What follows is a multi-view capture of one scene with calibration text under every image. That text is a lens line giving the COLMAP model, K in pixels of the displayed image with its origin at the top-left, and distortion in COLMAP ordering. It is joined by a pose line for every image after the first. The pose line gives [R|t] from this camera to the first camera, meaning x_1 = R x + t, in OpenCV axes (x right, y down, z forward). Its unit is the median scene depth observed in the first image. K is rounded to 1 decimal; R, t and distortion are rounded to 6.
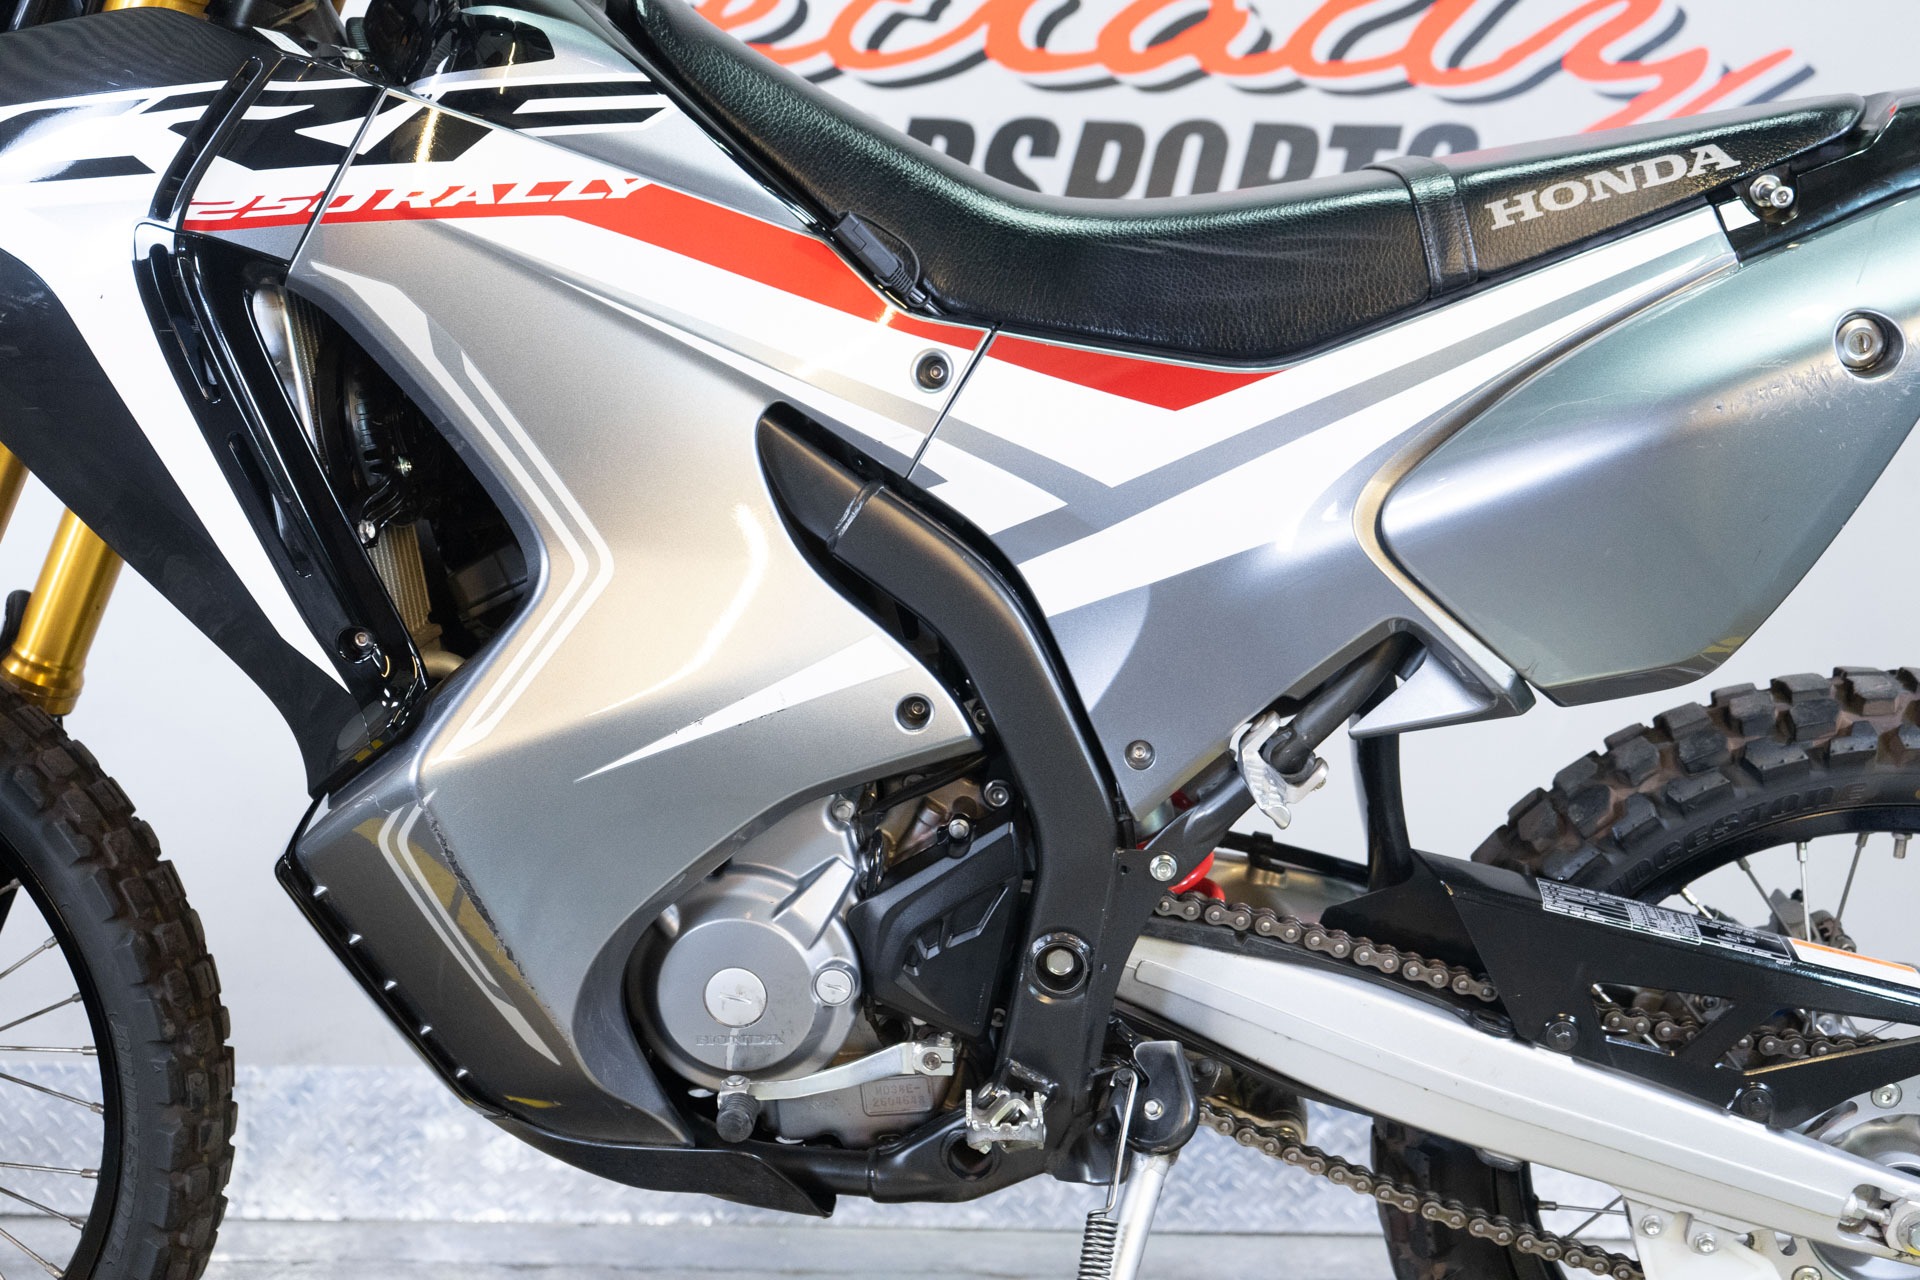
lens RADIAL K [[2967.1, 0, 856.2], [0, 2967.1, 445.8], [0, 0, 1]] dist [0.044362, 0.000000]
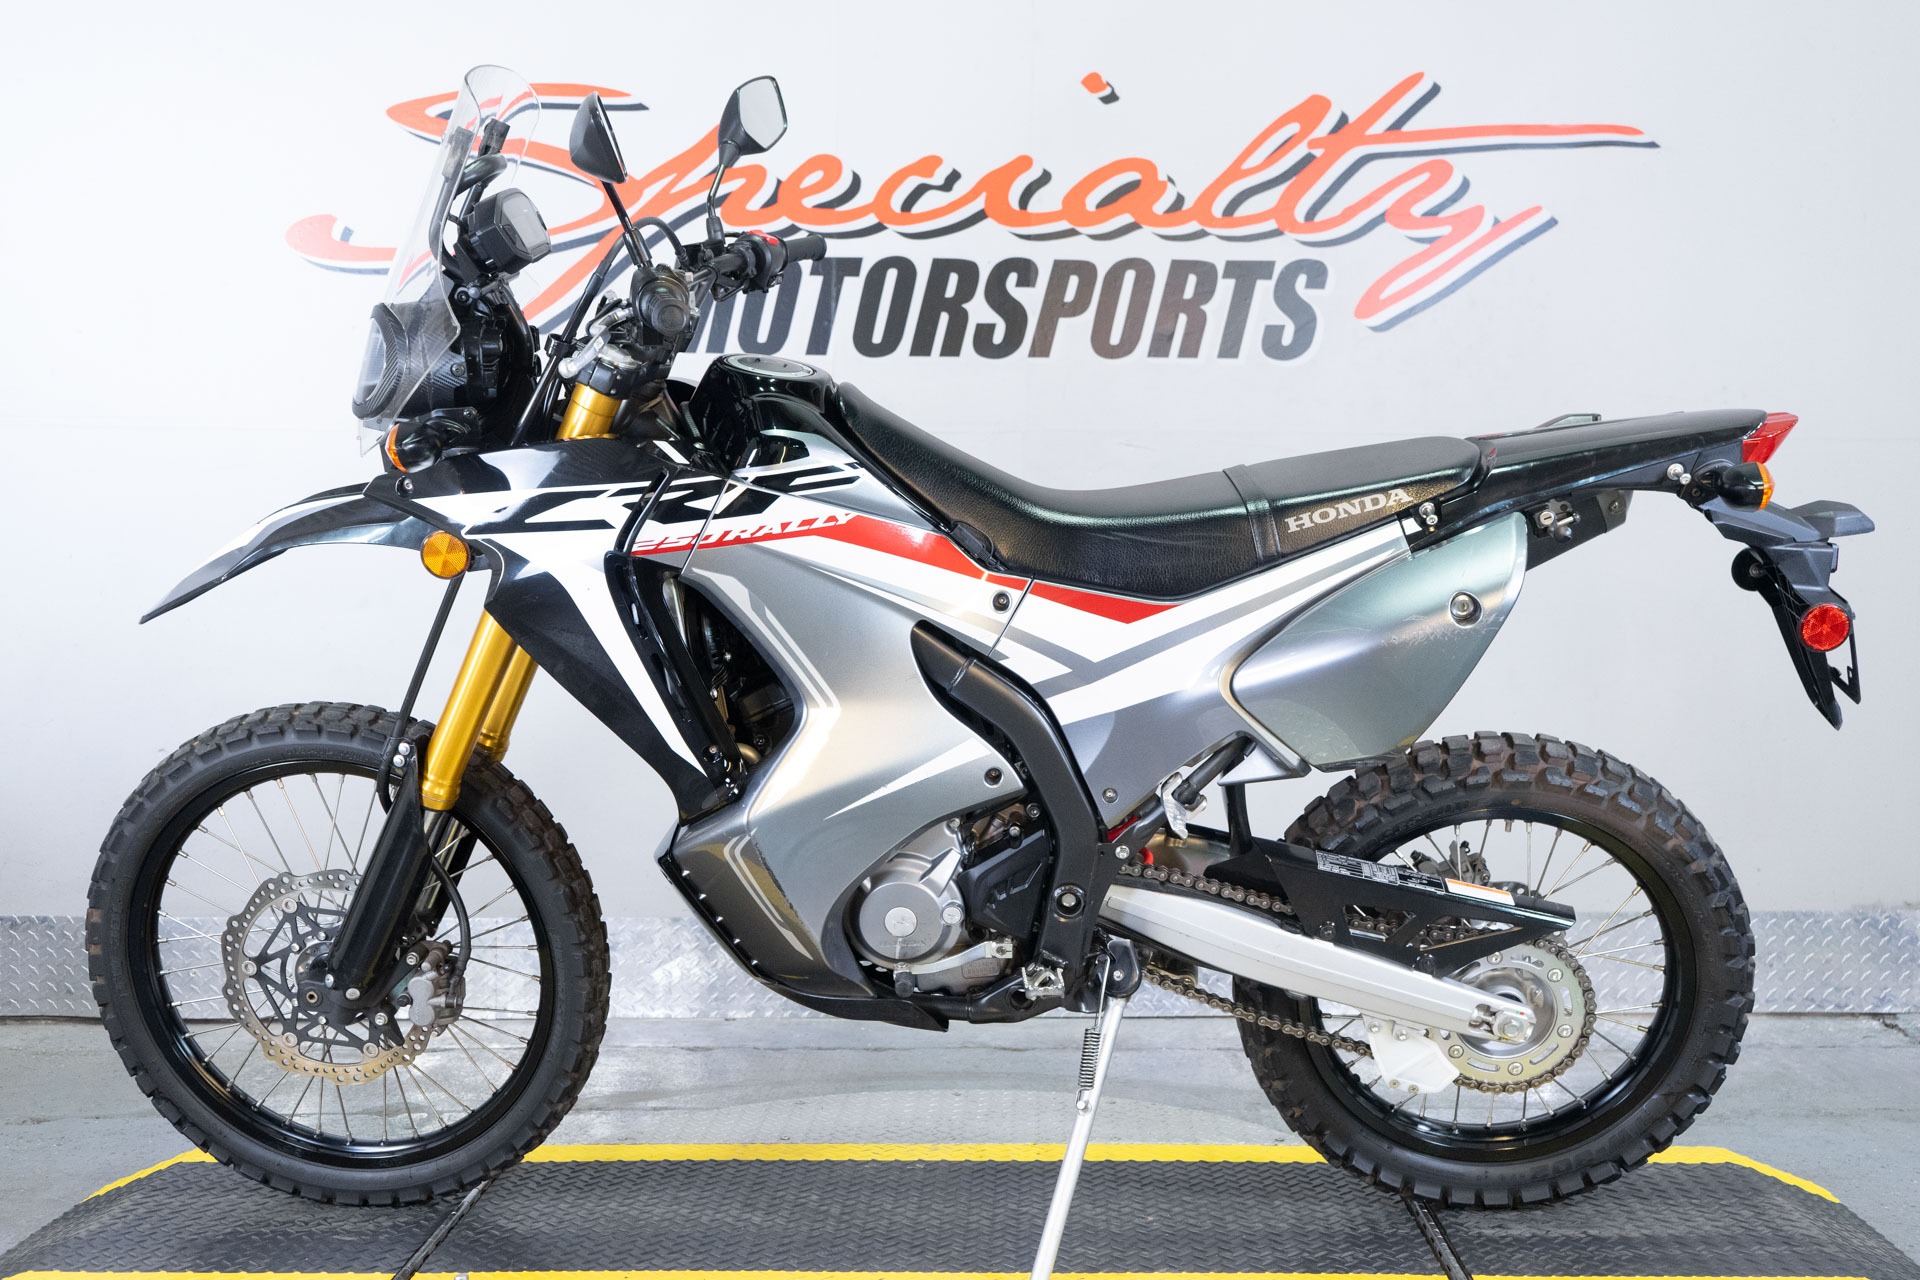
lens RADIAL K [[2075.8, 0, 955.0], [0, 2075.8, 641.5], [0, 0, 1]] dist [0.014671, 0.000000]
pose [[0.999502, -0.015937, 0.027246, -0.039289], [0.013762, 0.996842, 0.078214, -0.099783], [-0.028407, -0.077800, 0.996564, -0.324040]]
